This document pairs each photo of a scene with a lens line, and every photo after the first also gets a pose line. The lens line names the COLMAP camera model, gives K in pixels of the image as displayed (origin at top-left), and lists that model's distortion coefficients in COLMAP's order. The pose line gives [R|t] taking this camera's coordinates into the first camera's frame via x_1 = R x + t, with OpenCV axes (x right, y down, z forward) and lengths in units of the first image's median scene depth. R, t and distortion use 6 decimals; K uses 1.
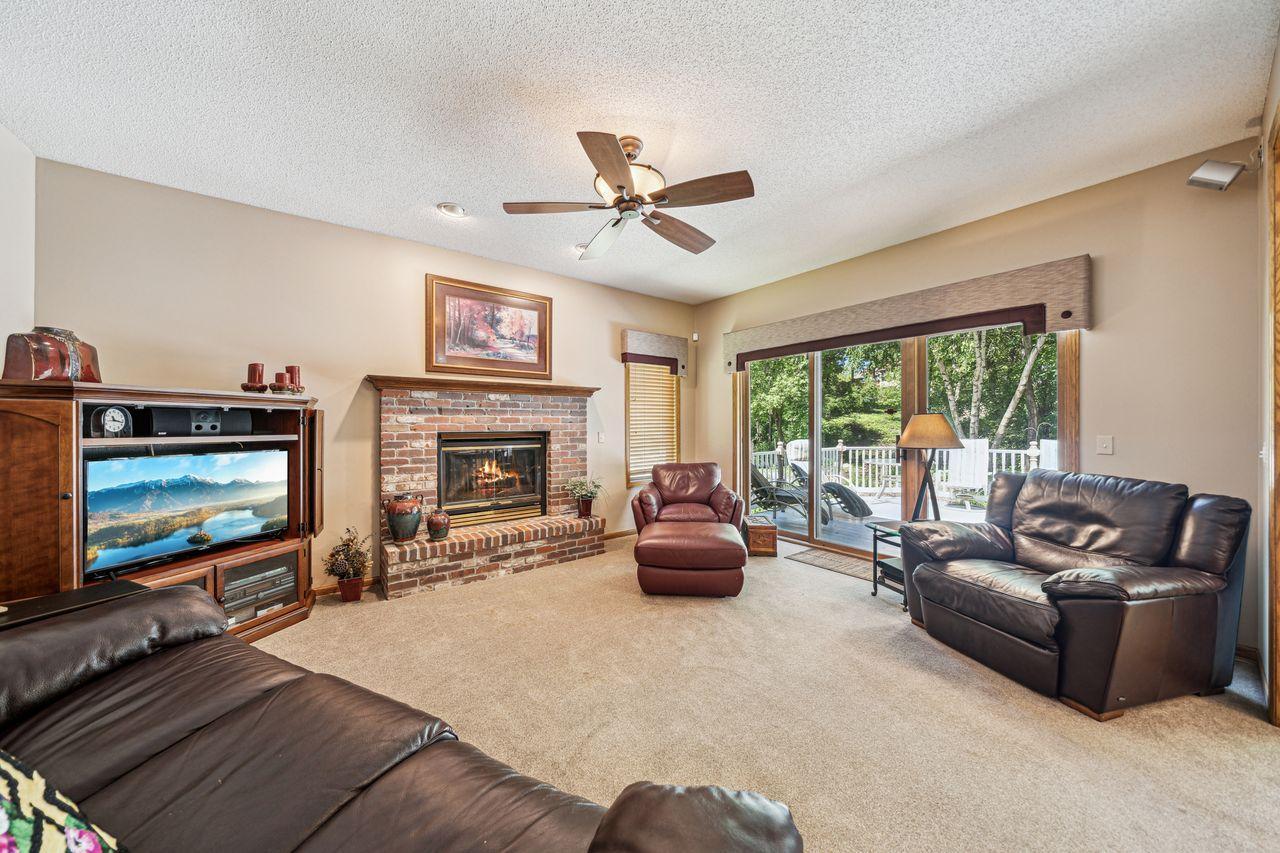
lens RADIAL K [[432.8, 0, 631.4], [0, 432.8, 426.6], [0, 0, 1]] dist [0.000337, 0.000018]
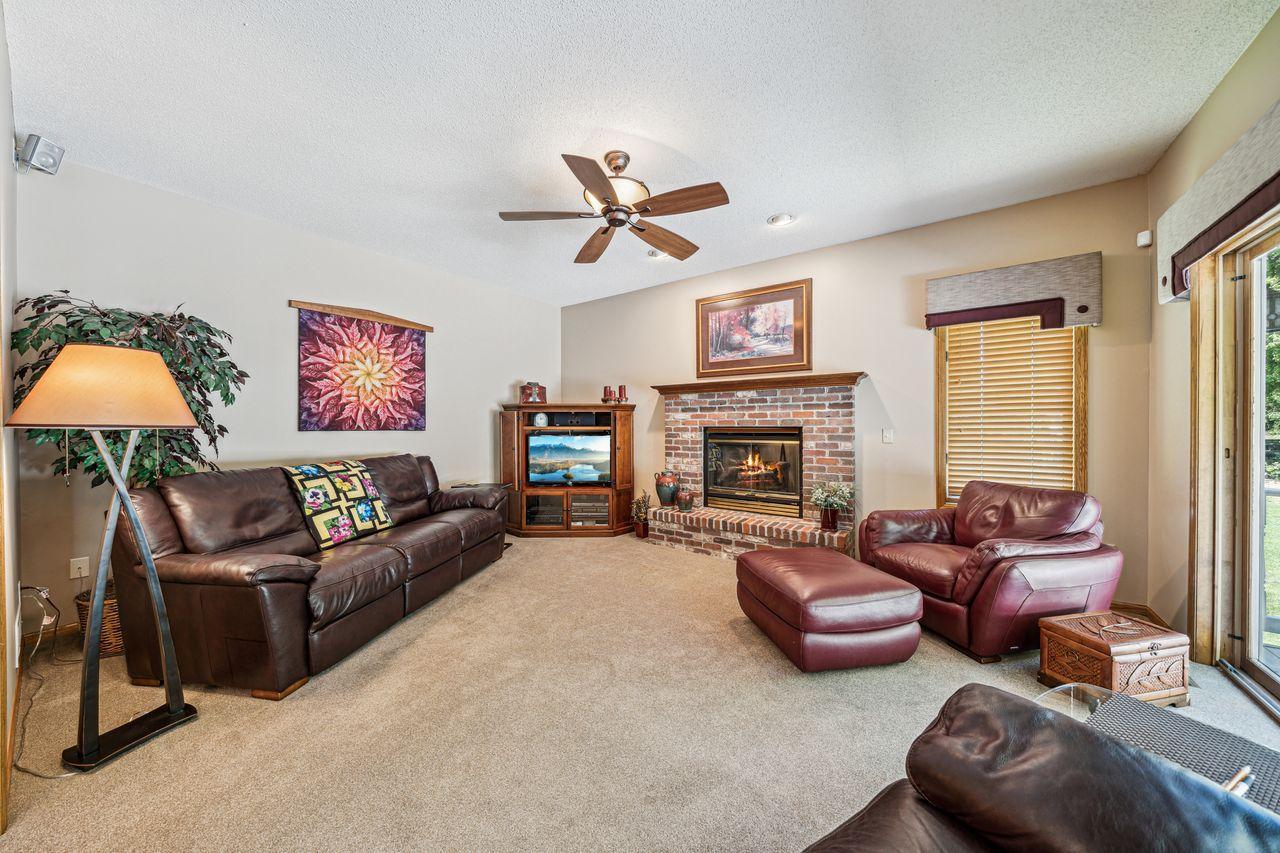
lens RADIAL K [[432.8, 0, 631.4], [0, 432.8, 426.6], [0, 0, 1]] dist [0.000337, 0.000018]
pose [[0.289262, 0.002985, -0.957245, 0.670940], [-0.005953, 0.999981, 0.001320, 0.013079], [0.957232, 0.005317, 0.289274, 0.455838]]
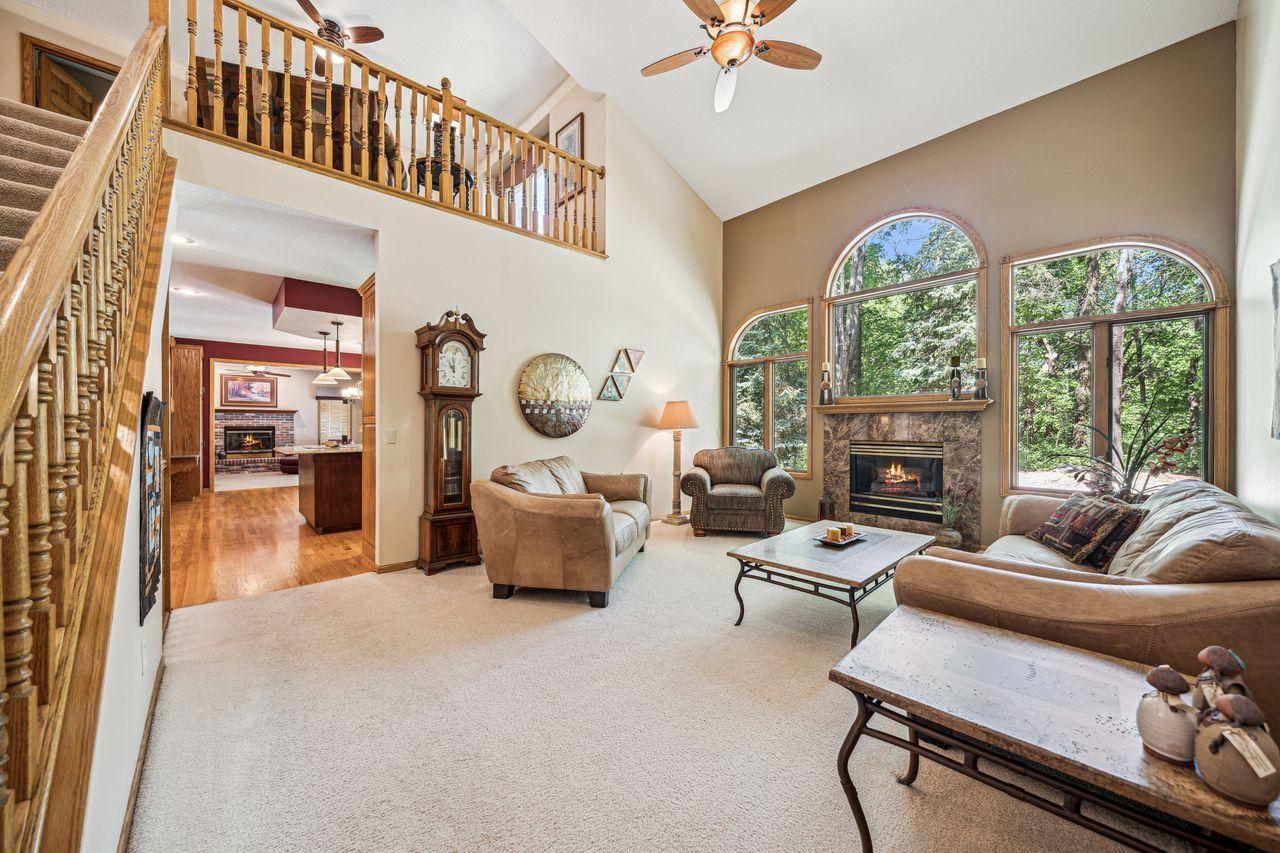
lens RADIAL K [[462.8, 0, 640.0], [0, 462.8, 426.5], [0, 0, 1]] dist [-0.000275, -0.000059]
pose [[0.993414, 0.001852, 0.114567, 2.067875], [-0.001248, 0.999985, -0.005341, 0.028460], [-0.114575, 0.005163, 0.993401, -2.543358]]
